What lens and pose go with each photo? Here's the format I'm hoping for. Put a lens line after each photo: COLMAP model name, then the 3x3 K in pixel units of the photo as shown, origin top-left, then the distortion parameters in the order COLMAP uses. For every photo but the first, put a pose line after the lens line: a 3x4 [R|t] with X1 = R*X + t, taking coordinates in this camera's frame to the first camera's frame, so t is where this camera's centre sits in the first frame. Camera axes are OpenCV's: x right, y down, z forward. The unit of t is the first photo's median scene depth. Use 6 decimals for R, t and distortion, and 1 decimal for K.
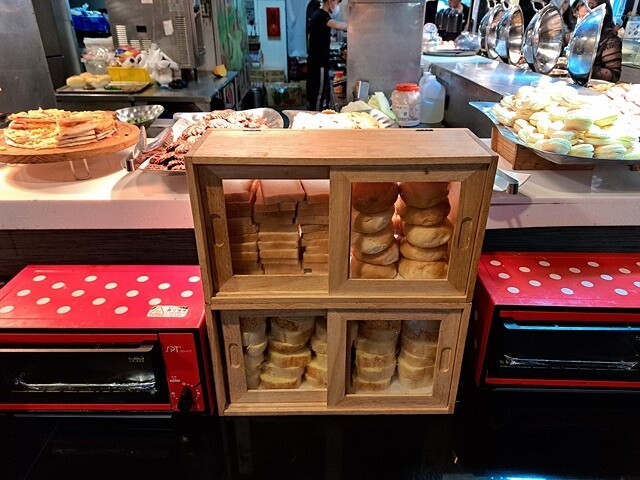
lens RADIAL K [[455.6, 0, 320.5], [0, 455.6, 241.4], [0, 0, 1]] dist [0.032239, -0.041035]
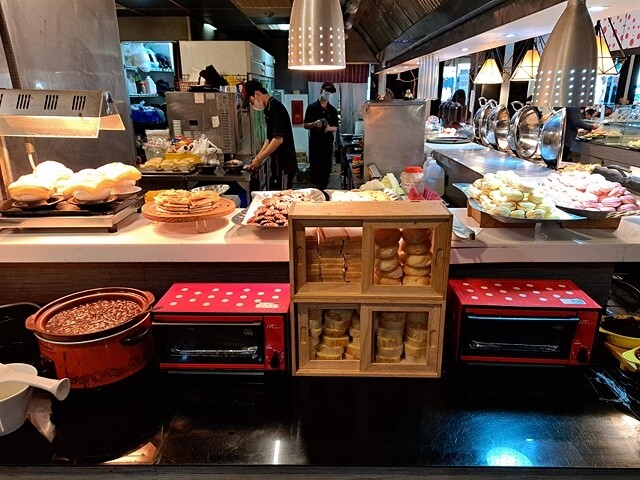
lens RADIAL K [[455.6, 0, 313.7], [0, 455.6, 240.8], [0, 0, 1]] dist [0.032239, -0.041035]
pose [[0.998949, 0.001967, -0.045801, -0.065689], [-0.009163, 0.987486, -0.157440, 0.147856], [0.044919, 0.157694, 0.986466, -0.576866]]
